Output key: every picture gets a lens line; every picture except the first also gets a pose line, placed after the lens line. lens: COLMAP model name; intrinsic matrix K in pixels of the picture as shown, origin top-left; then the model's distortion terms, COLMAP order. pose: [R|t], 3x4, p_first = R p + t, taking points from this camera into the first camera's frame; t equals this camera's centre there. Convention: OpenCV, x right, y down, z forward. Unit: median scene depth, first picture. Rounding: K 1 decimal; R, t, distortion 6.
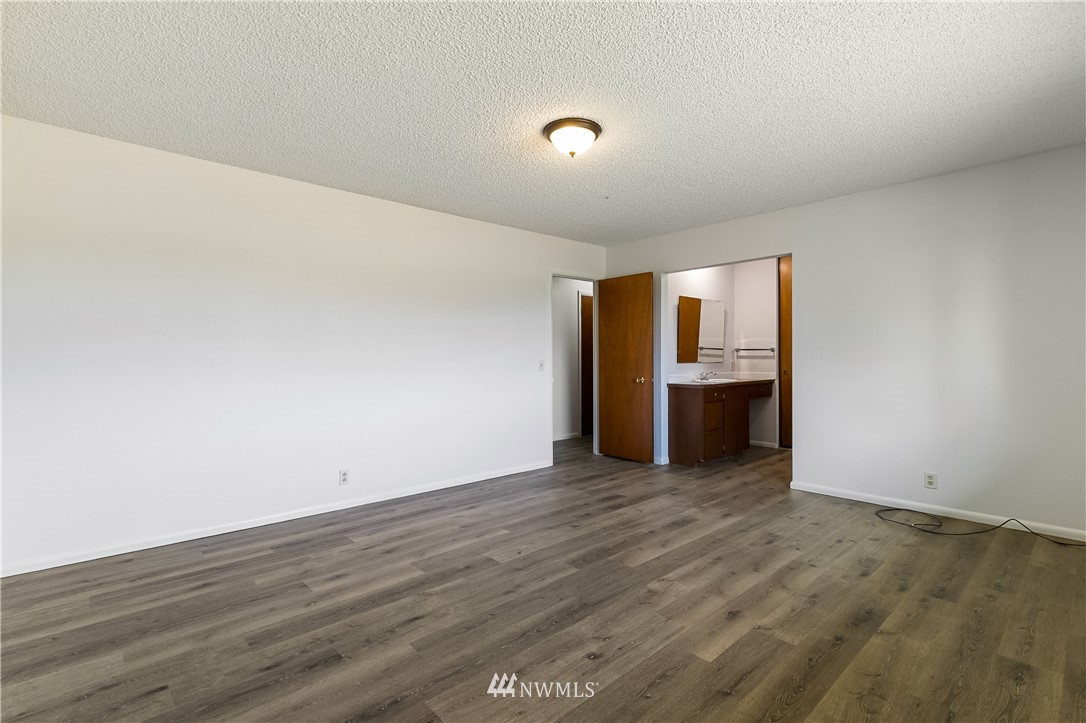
lens RADIAL K [[501.3, 0, 543.3], [0, 501.3, 368.3], [0, 0, 1]] dist [0.000117, -0.000105]
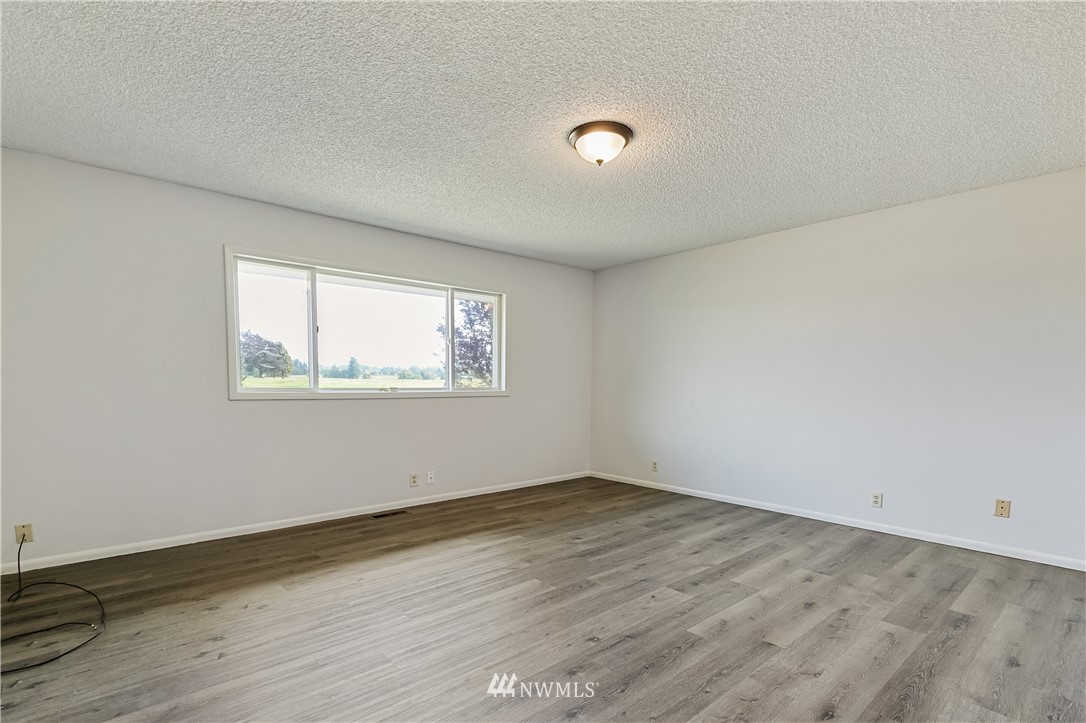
lens RADIAL K [[501.3, 0, 543.3], [0, 501.3, 368.3], [0, 0, 1]] dist [0.000117, -0.000105]
pose [[-0.999933, 0.000655, 0.011514, 0.138174], [0.000659, 1.000000, 0.000306, -0.039180], [-0.011514, 0.000314, -0.999934, 1.909996]]
